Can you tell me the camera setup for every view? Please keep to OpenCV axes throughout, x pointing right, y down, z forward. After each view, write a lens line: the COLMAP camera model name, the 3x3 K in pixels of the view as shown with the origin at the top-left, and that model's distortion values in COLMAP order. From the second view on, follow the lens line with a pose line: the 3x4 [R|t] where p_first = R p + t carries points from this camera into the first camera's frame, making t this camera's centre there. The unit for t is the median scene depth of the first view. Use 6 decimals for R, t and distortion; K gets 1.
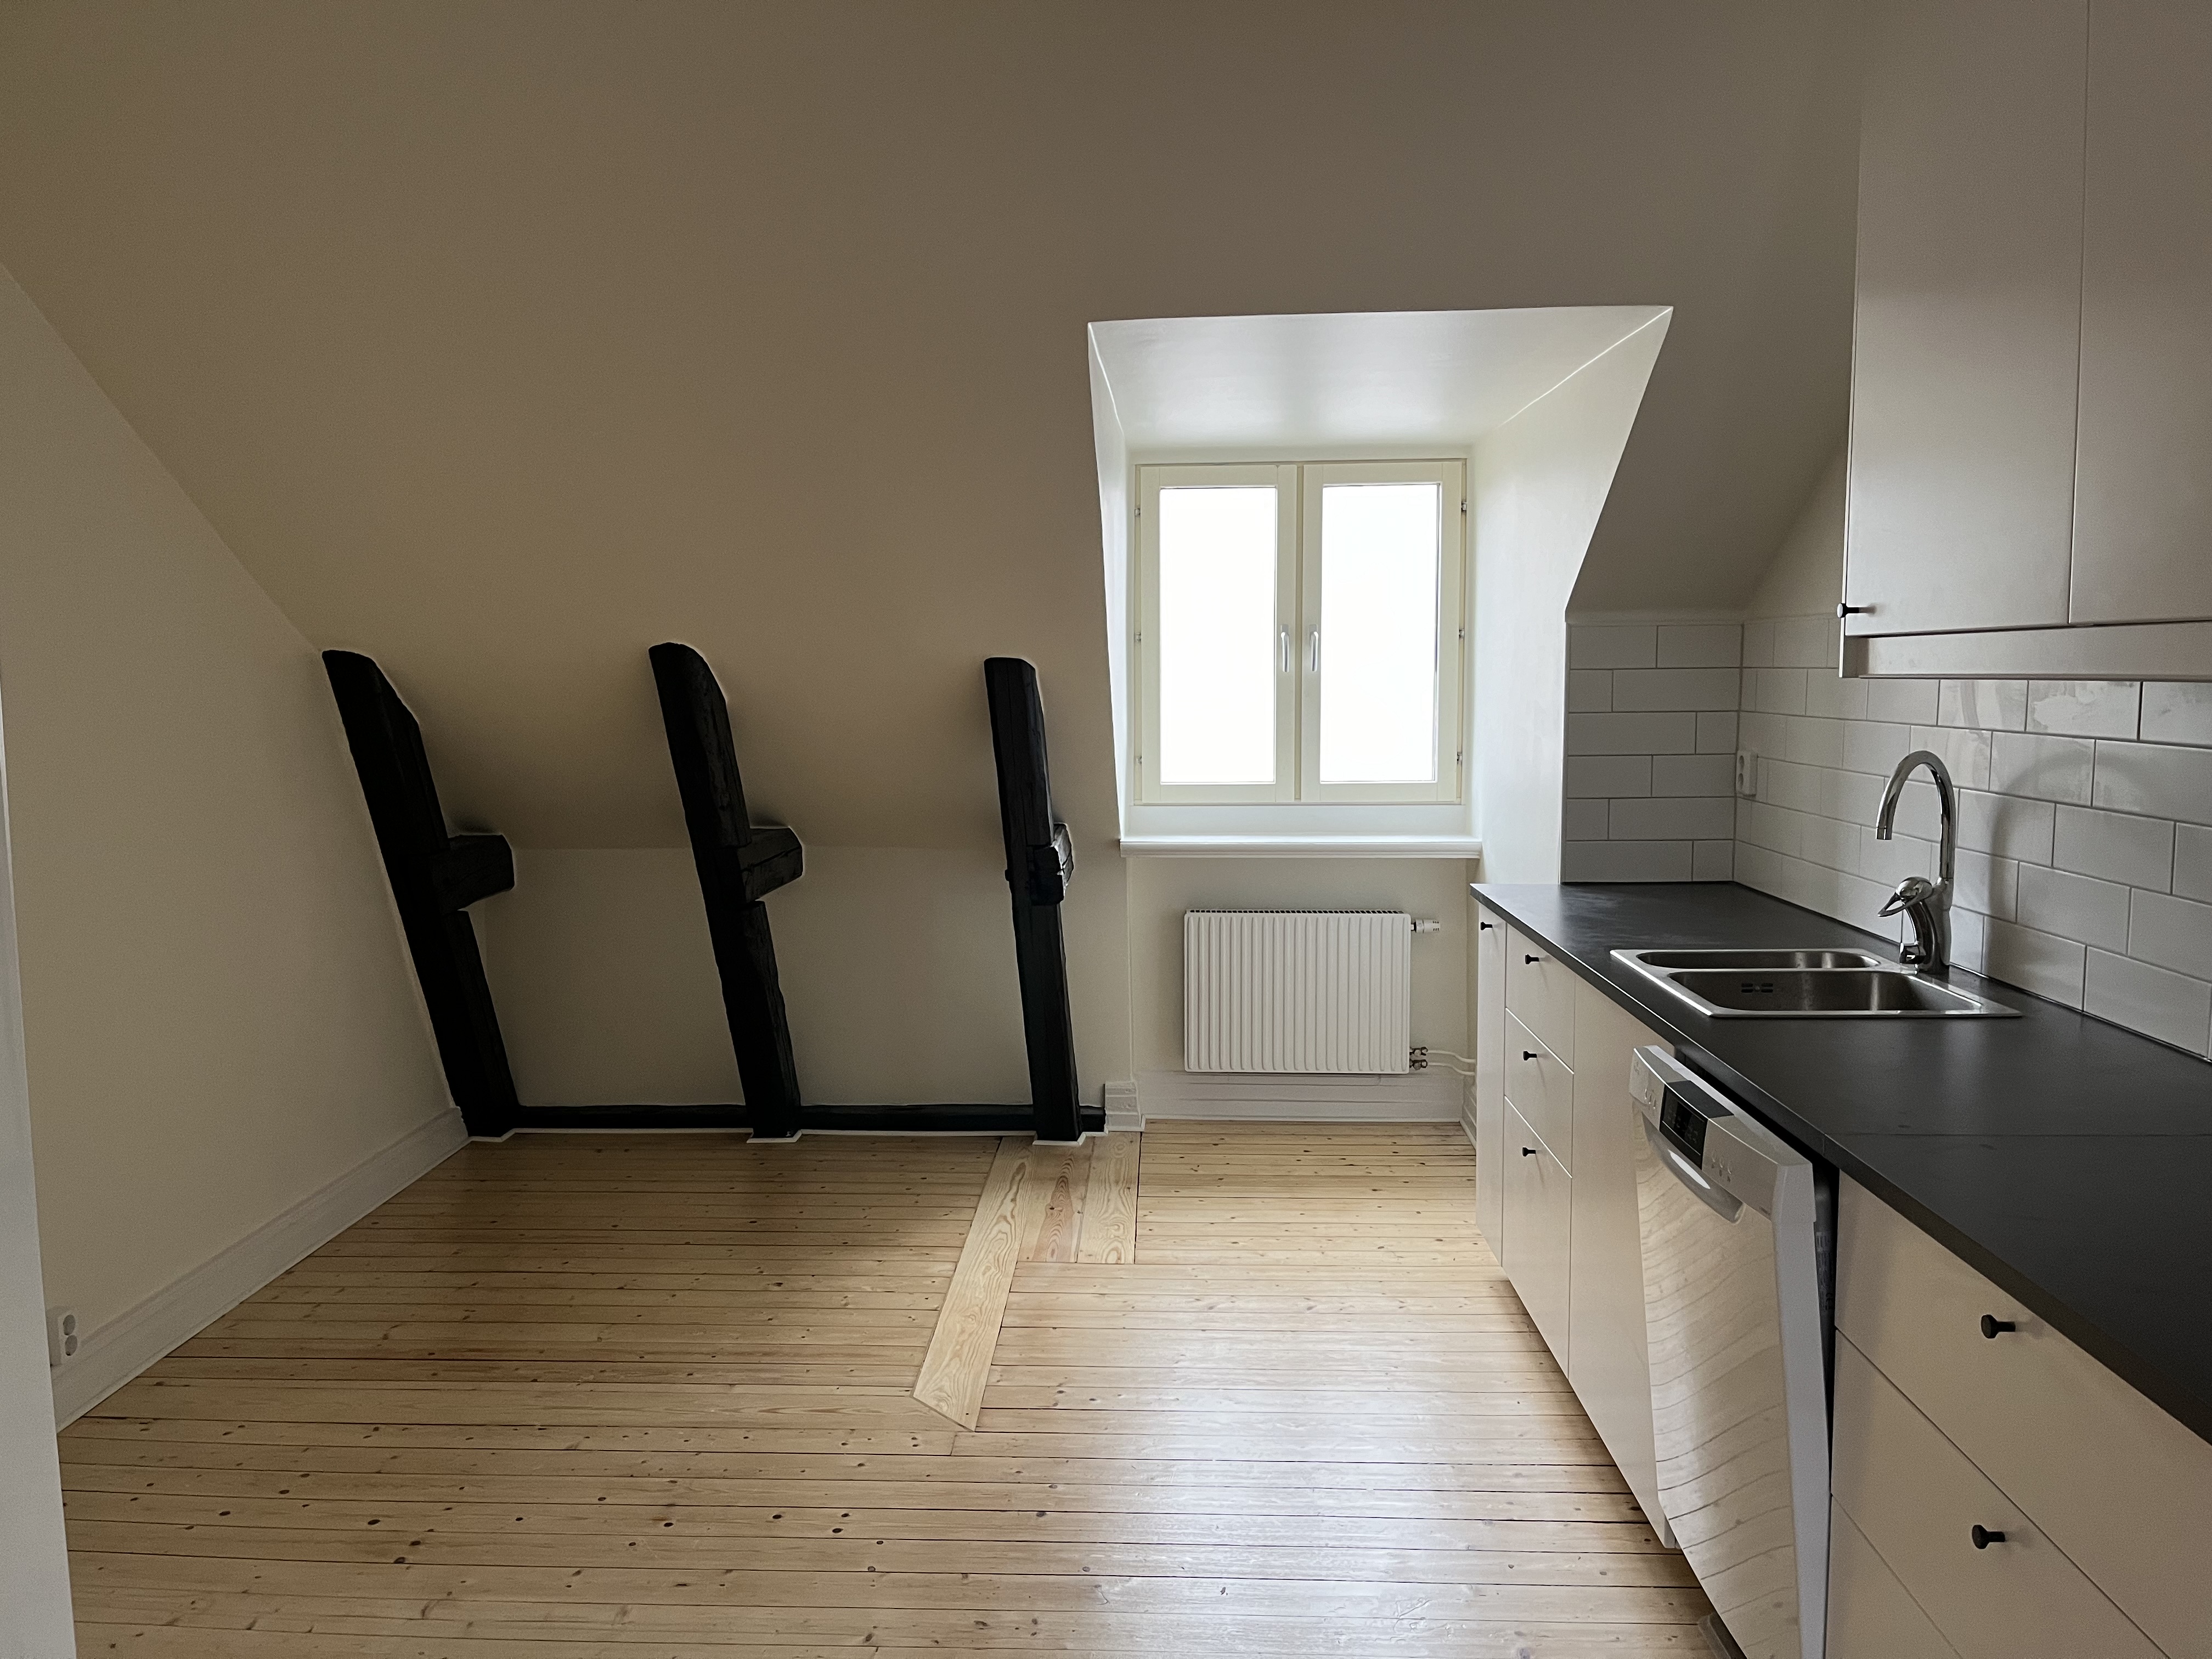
lens RADIAL K [[1664.9, 0, 1106.0], [0, 1664.9, 829.5], [0, 0, 1]] dist [0.078231, -0.105864]
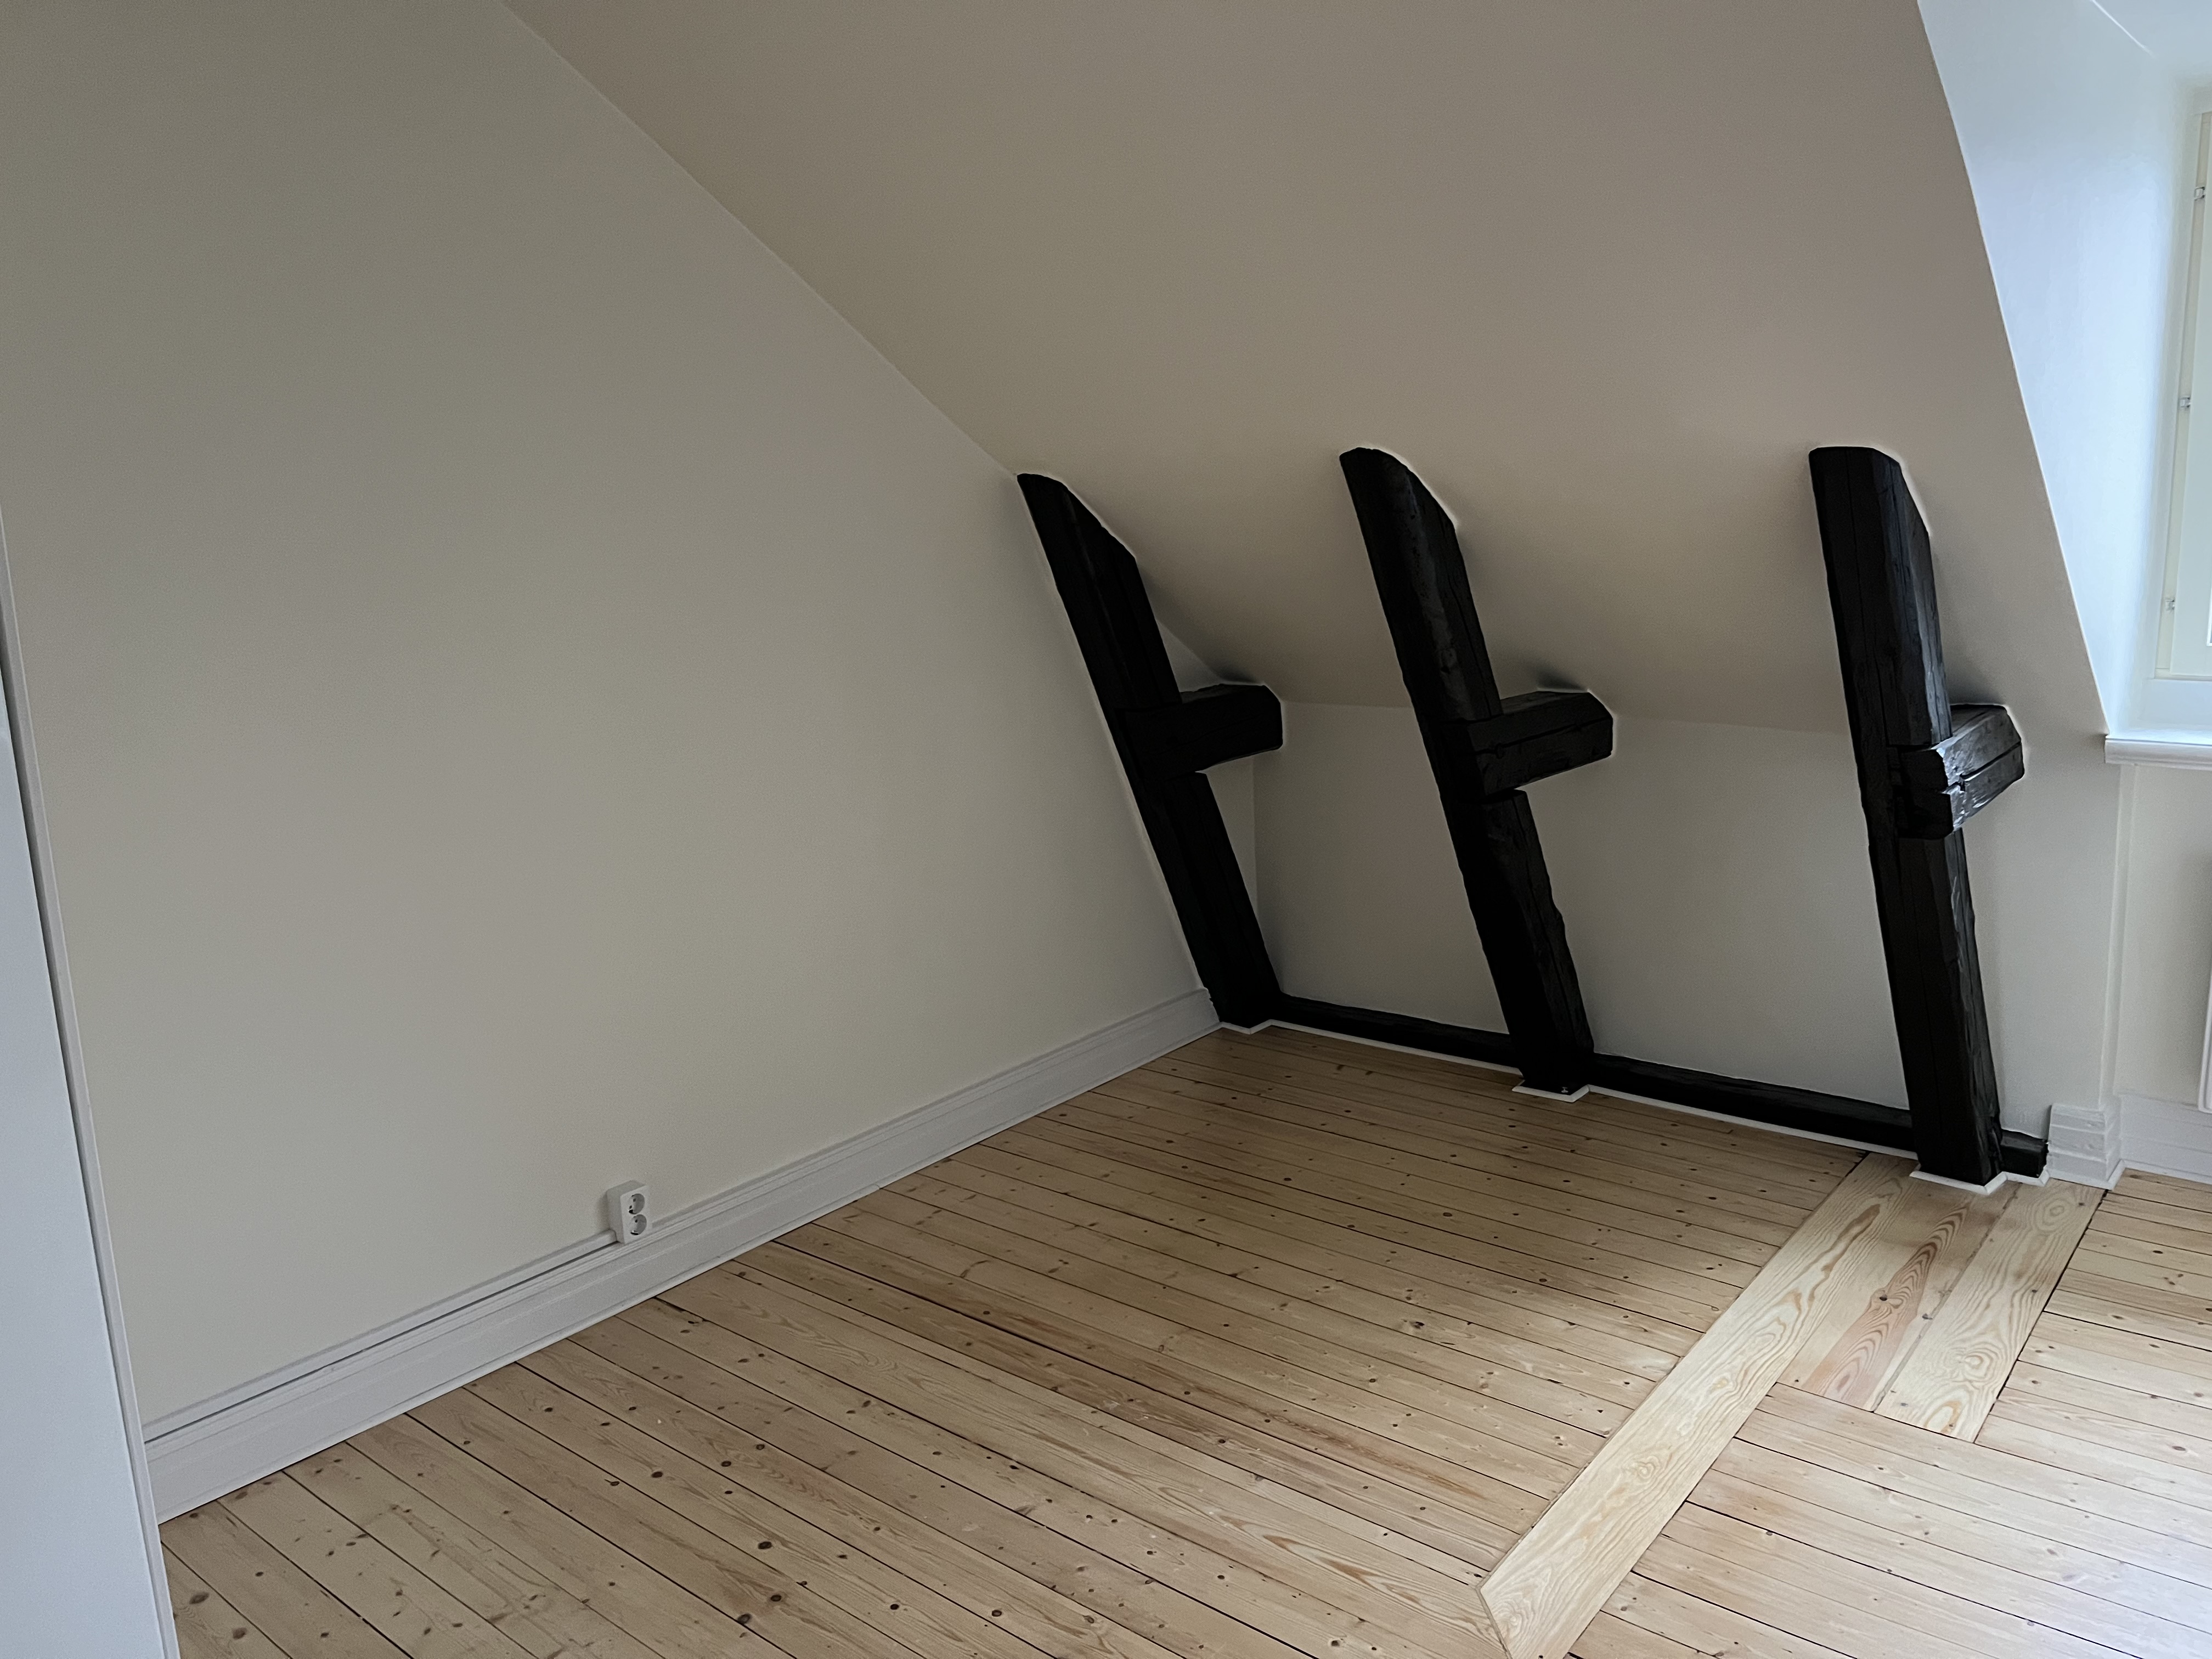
lens RADIAL K [[1664.9, 0, 1106.0], [0, 1664.9, 829.5], [0, 0, 1]] dist [0.078231, -0.105864]
pose [[0.795924, 0.096827, -0.597603, 0.117110], [-0.027902, 0.991945, 0.123559, -0.033728], [0.604753, -0.081669, 0.792215, 0.345215]]
